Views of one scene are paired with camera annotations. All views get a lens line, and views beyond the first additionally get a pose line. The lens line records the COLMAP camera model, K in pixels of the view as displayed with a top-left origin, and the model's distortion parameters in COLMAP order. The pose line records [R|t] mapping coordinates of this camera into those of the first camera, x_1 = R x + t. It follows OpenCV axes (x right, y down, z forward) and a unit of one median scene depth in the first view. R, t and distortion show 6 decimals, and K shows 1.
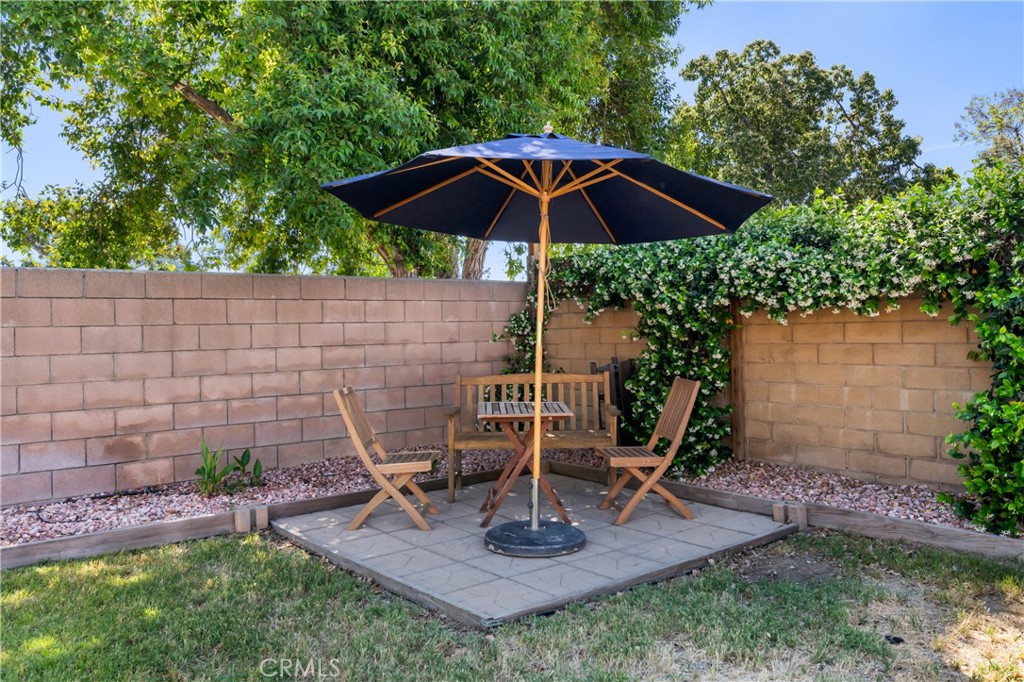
lens RADIAL K [[798.1, 0, 509.5], [0, 798.1, 332.4], [0, 0, 1]] dist [0.000090, 0.000191]
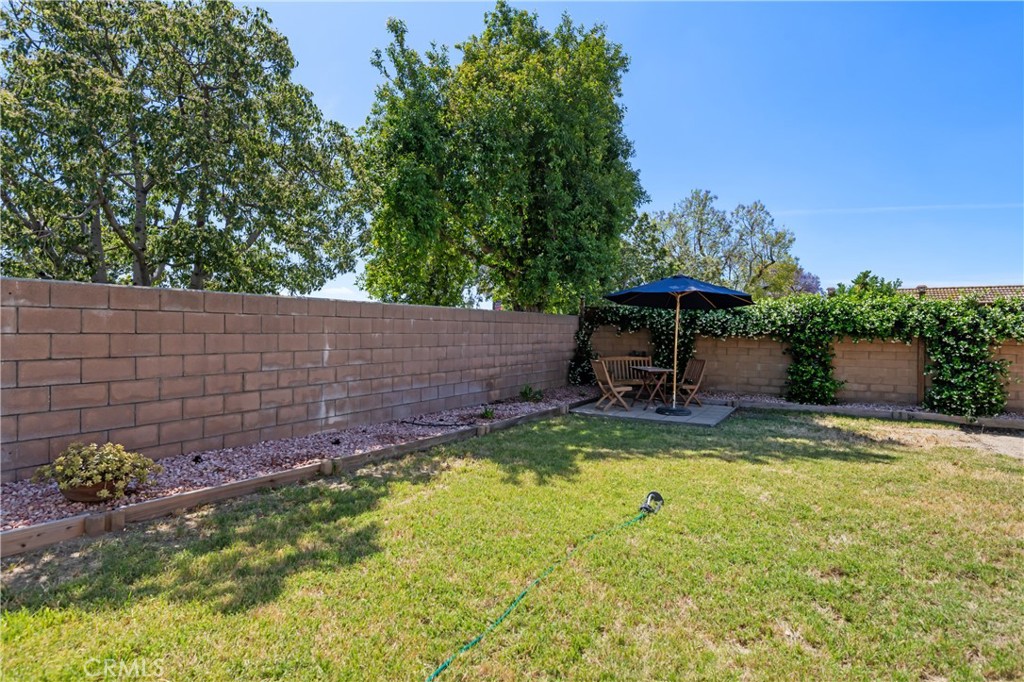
lens RADIAL K [[560.1, 0, 509.0], [0, 560.1, 342.1], [0, 0, 1]] dist [0.001084, 0.000118]
pose [[0.931004, 0.026968, 0.364012, -1.099620], [-0.032981, 0.999403, 0.010311, 0.000031], [-0.363516, -0.021605, 0.931337, -0.599899]]
